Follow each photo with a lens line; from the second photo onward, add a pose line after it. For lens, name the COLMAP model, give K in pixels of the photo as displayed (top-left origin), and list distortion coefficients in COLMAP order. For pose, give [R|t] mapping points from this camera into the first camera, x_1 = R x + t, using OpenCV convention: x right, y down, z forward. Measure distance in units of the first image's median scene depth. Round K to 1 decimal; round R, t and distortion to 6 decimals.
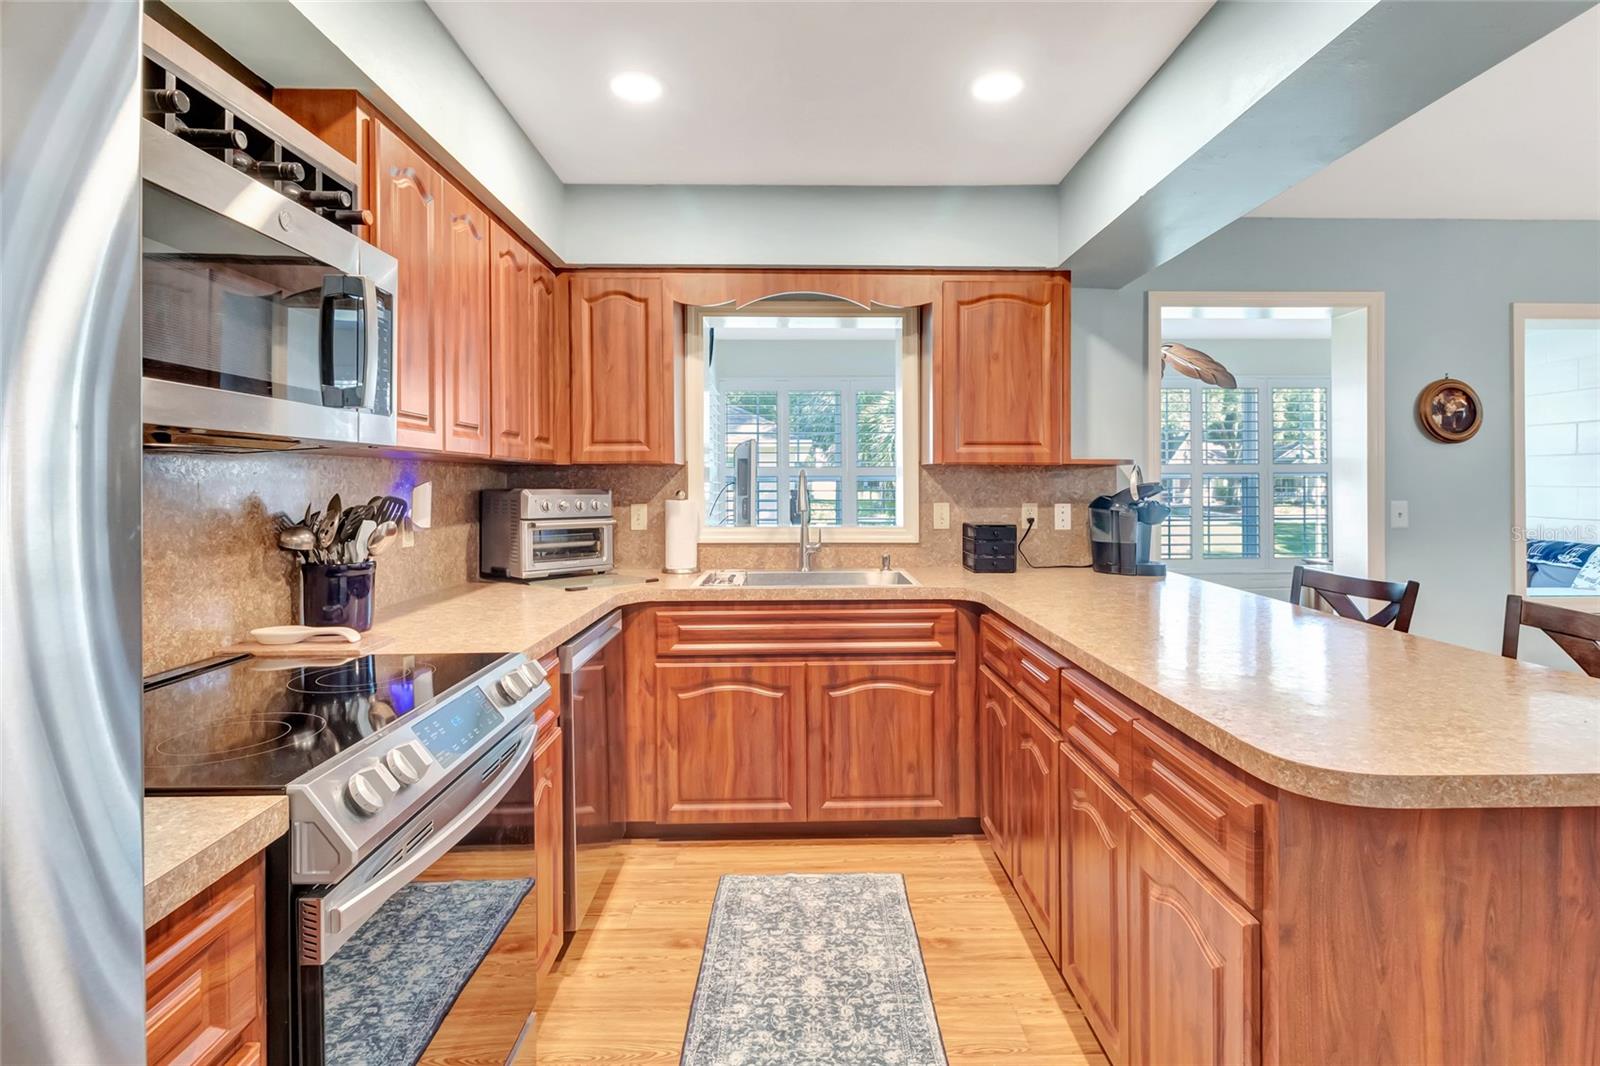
lens RADIAL K [[800.1, 0, 817.0], [0, 800.1, 482.2], [0, 0, 1]] dist [-0.001965, 0.000242]
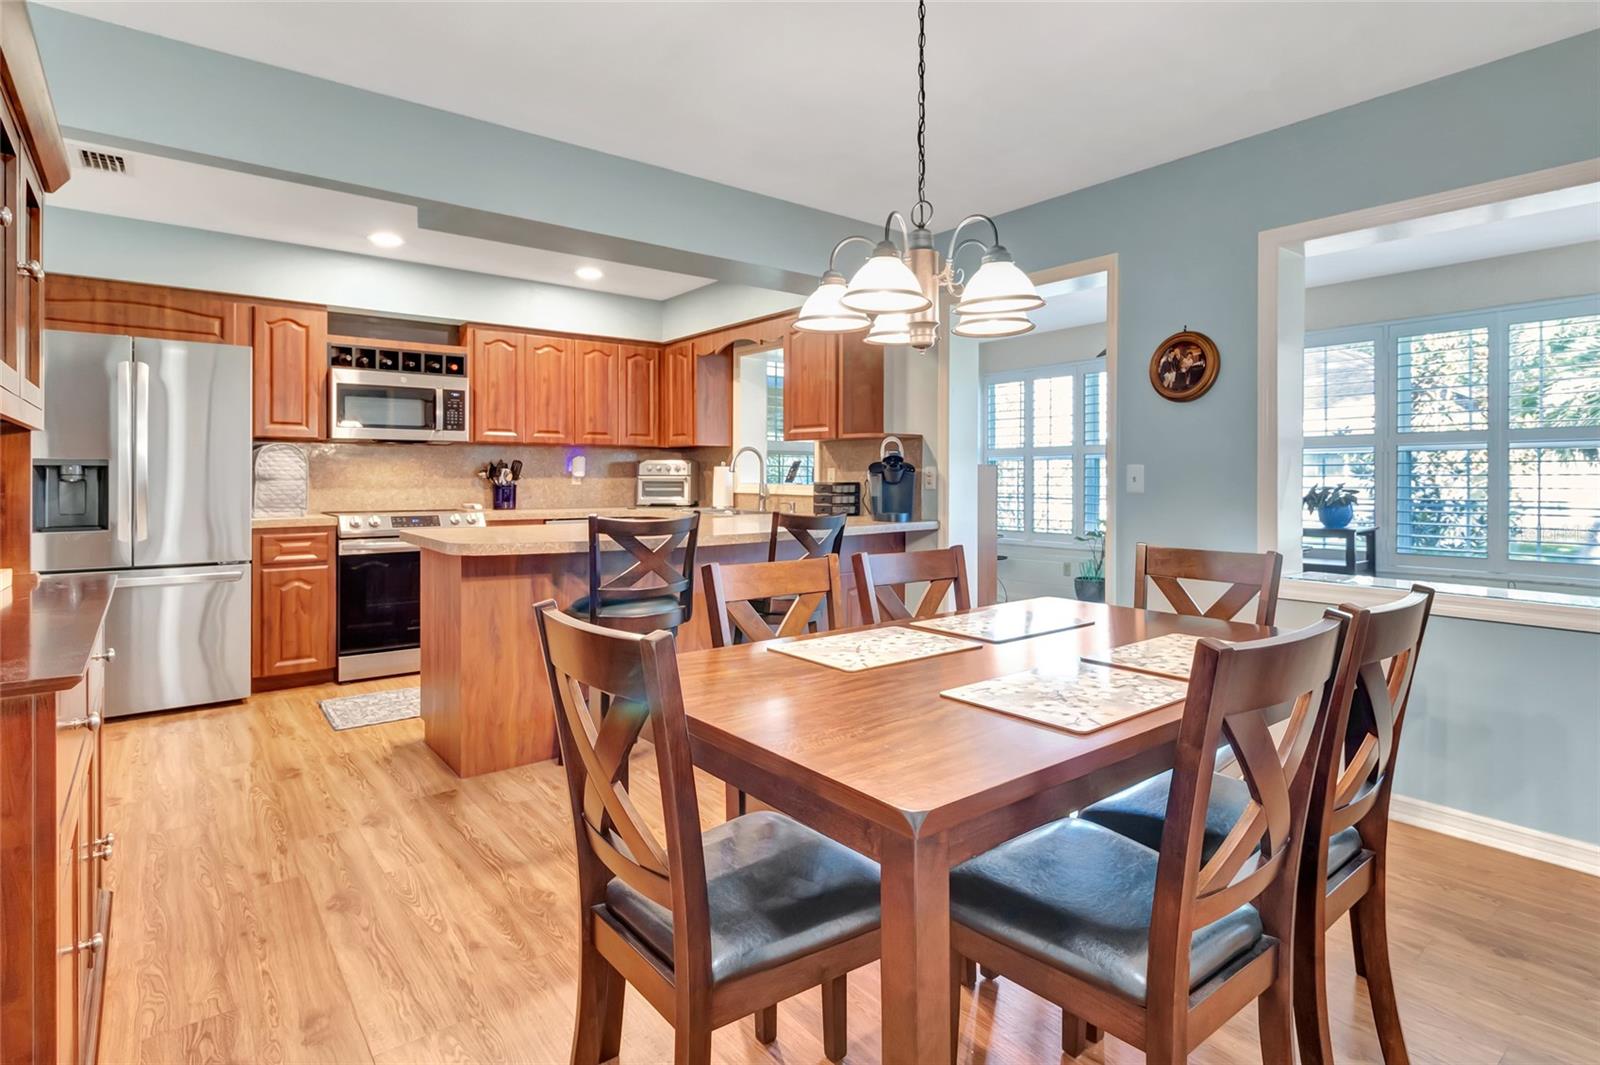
lens RADIAL K [[800.1, 0, 805.7], [0, 800.1, 476.4], [0, 0, 1]] dist [-0.001965, 0.000242]
pose [[0.607963, 0.004678, -0.793952, 1.296343], [-0.001987, 0.999988, 0.004370, 0.035192], [0.793963, -0.001079, 0.607965, 0.097651]]
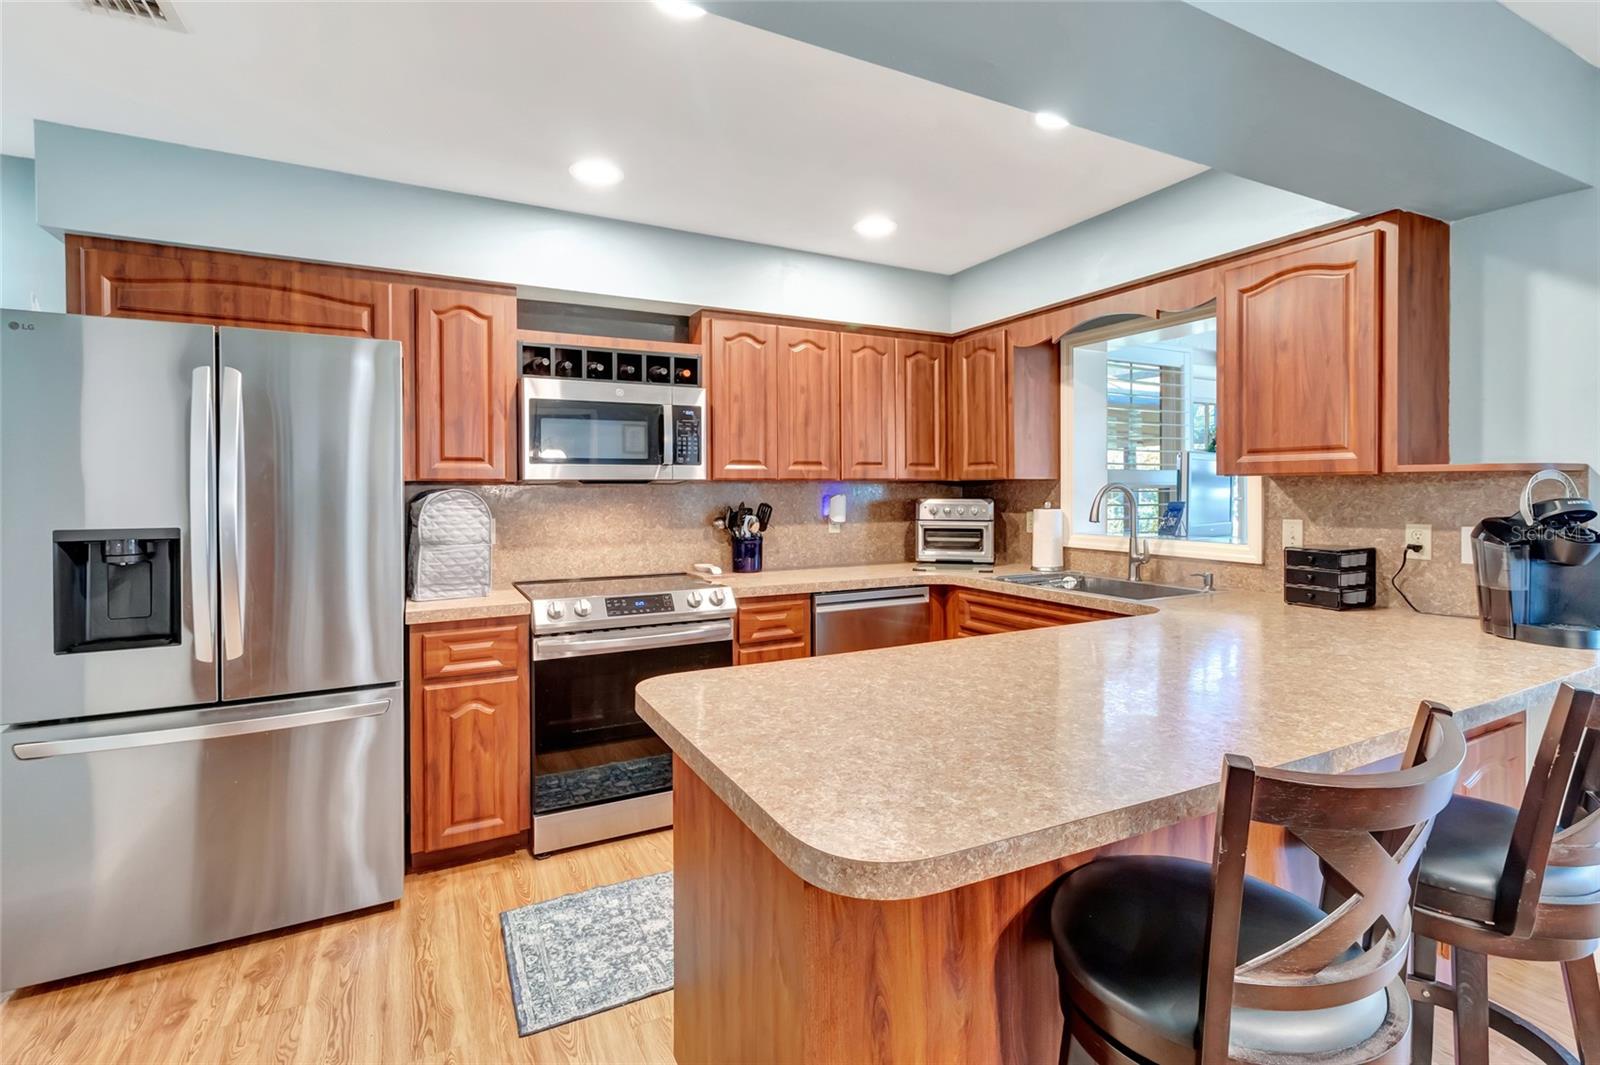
lens RADIAL K [[737.0, 0, 803.1], [0, 737.0, 494.8], [0, 0, 1]] dist [0.004885, 0.000924]
pose [[0.440025, 0.005868, -0.897966, 0.646612], [0.005307, 0.999944, 0.009134, -0.010585], [0.897970, -0.008785, 0.439970, 0.197491]]
